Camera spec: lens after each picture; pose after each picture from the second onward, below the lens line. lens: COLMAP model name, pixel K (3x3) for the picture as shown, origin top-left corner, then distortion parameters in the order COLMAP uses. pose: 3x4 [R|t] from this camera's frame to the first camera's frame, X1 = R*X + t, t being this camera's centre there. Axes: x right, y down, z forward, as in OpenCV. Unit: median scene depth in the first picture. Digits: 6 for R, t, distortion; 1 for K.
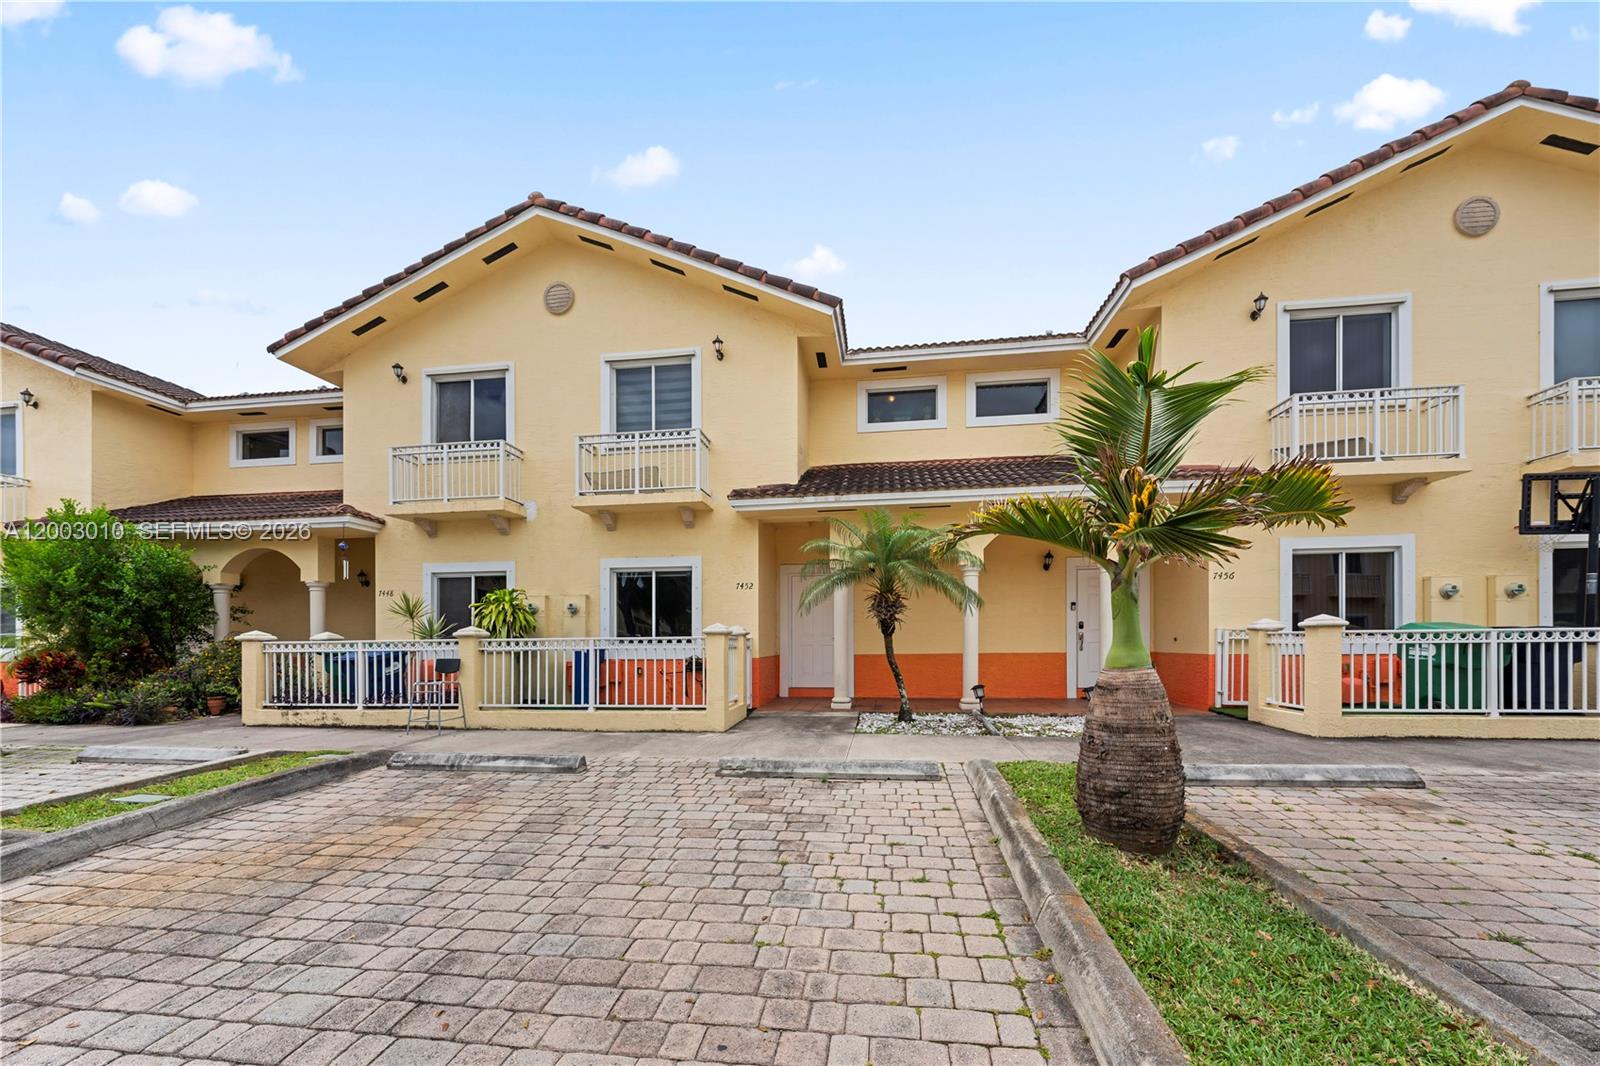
lens RADIAL K [[598.3, 0, 799.0], [0, 598.3, 546.2], [0, 0, 1]] dist [-0.002225, 0.000542]
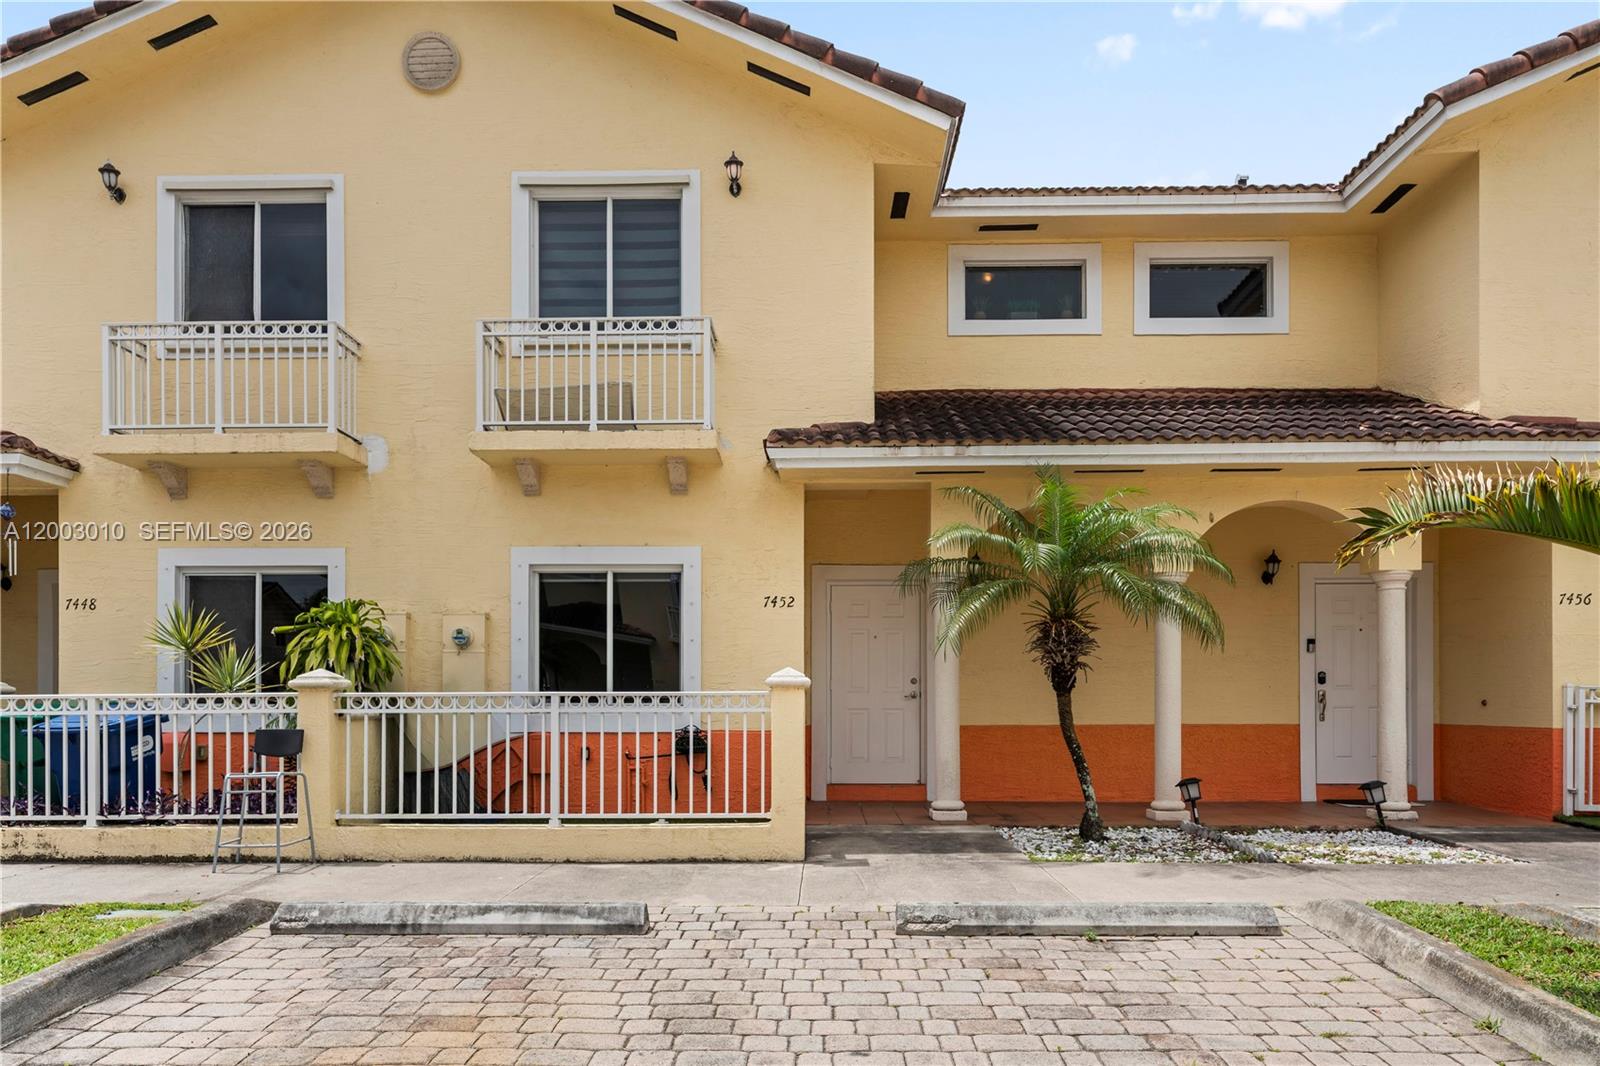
lens RADIAL K [[1087.6, 0, 805.4], [0, 1087.6, 526.8], [0, 0, 1]] dist [0.005405, 0.001674]
pose [[0.993173, 0.025354, 0.113863, -0.187806], [-0.025119, 0.999678, -0.003500, -0.001102], [-0.113915, 0.000616, 0.993490, -0.016696]]
